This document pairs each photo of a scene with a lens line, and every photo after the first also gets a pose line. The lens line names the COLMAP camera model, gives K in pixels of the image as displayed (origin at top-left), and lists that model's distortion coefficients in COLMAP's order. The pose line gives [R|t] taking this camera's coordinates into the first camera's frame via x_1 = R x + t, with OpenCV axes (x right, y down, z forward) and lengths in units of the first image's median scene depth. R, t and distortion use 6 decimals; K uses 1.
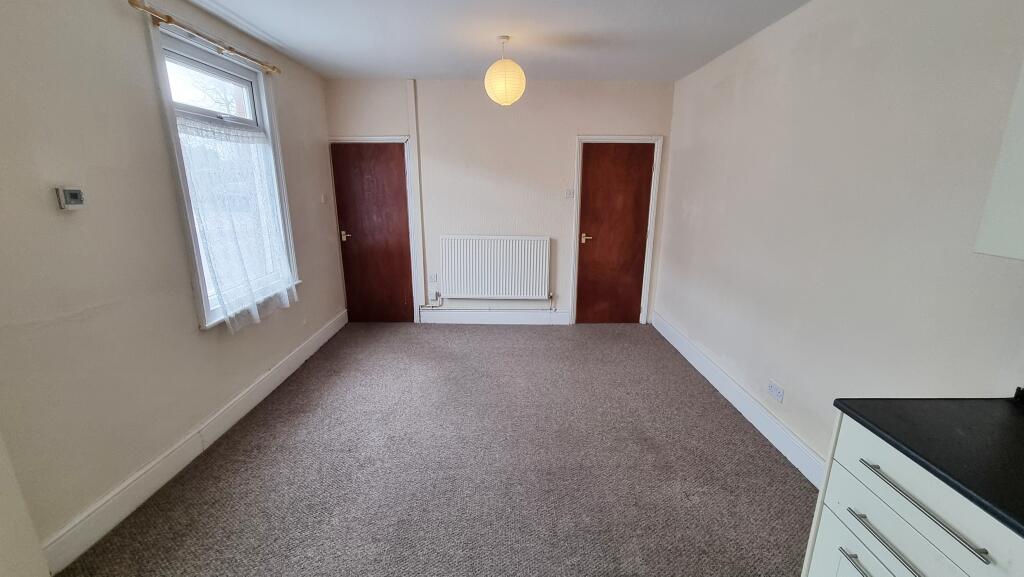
lens RADIAL K [[421.8, 0, 514.0], [0, 421.8, 286.9], [0, 0, 1]] dist [-0.000315, 0.000047]
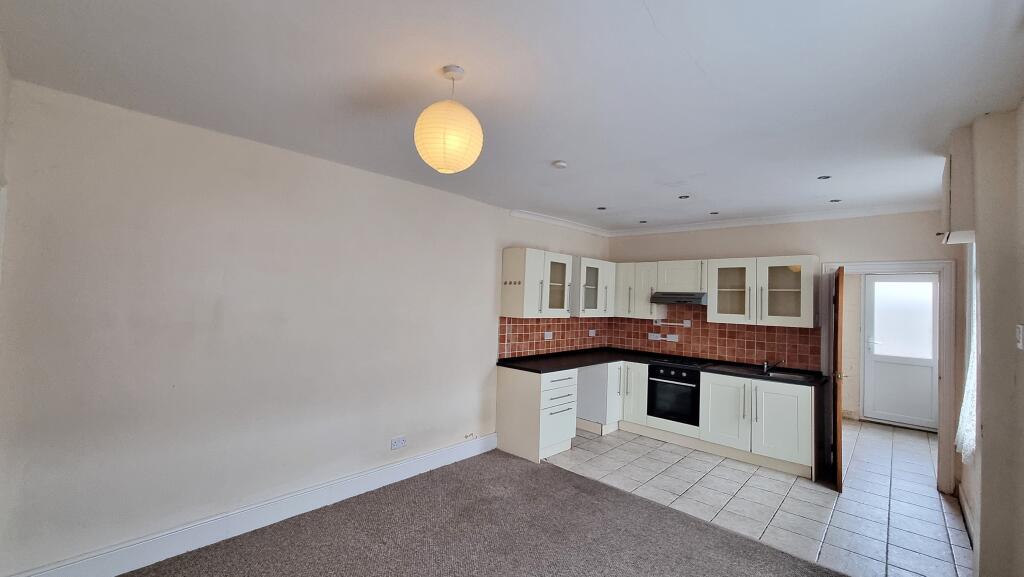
lens RADIAL K [[421.8, 0, 514.0], [0, 421.8, 286.9], [0, 0, 1]] dist [-0.000315, 0.000047]
pose [[-0.724829, -0.010002, 0.688856, -0.341344], [0.130032, 0.979936, 0.151051, -0.234291], [-0.676546, 0.199059, -0.708986, 0.936067]]
